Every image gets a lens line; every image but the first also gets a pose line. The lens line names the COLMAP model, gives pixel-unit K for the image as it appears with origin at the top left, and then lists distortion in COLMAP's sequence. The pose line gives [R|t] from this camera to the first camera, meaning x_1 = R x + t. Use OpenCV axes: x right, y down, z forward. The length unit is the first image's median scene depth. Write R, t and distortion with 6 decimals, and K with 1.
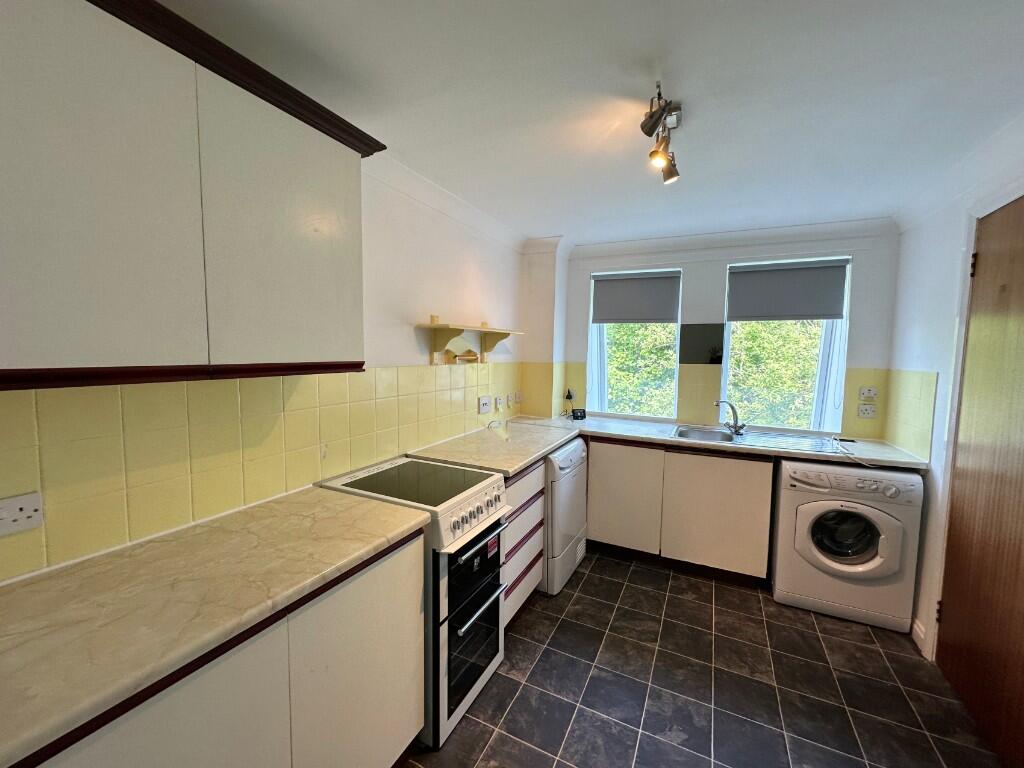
lens RADIAL K [[412.0, 0, 512.2], [0, 412.0, 384.3], [0, 0, 1]] dist [-0.000661, -0.000003]
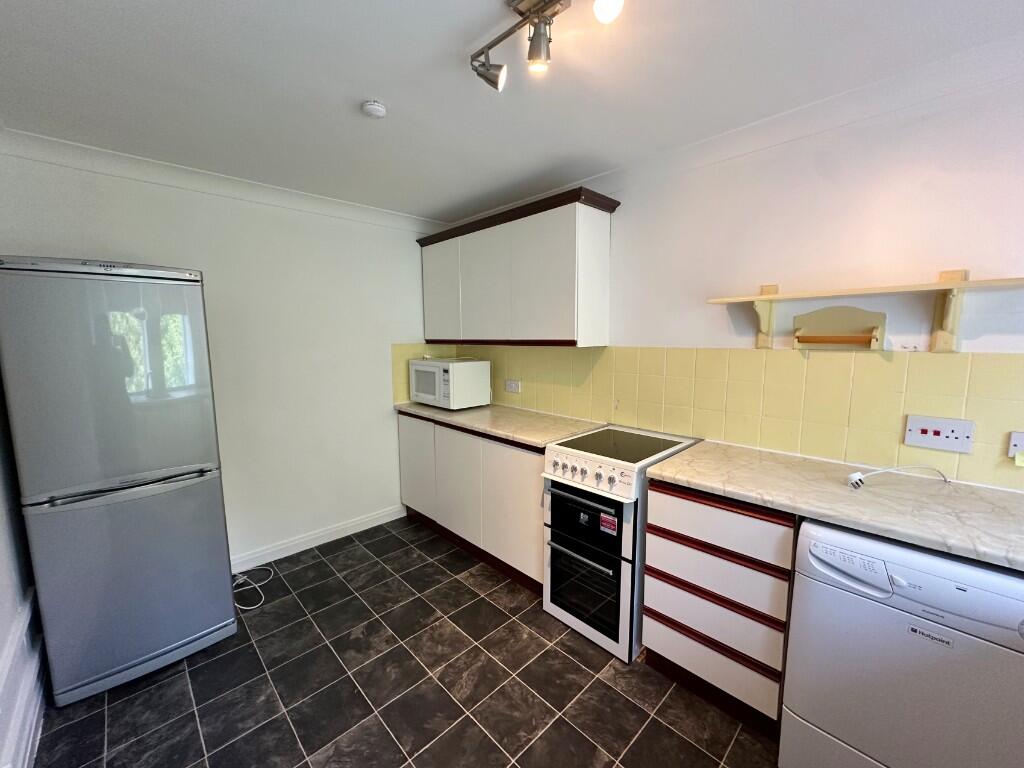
lens RADIAL K [[412.0, 0, 512.3], [0, 412.0, 382.8], [0, 0, 1]] dist [-0.000661, -0.000003]
pose [[-0.339672, 0.096804, -0.935549, 1.002201], [-0.072904, 0.988987, 0.128803, -0.069154], [0.937714, 0.111956, -0.328874, 1.134489]]
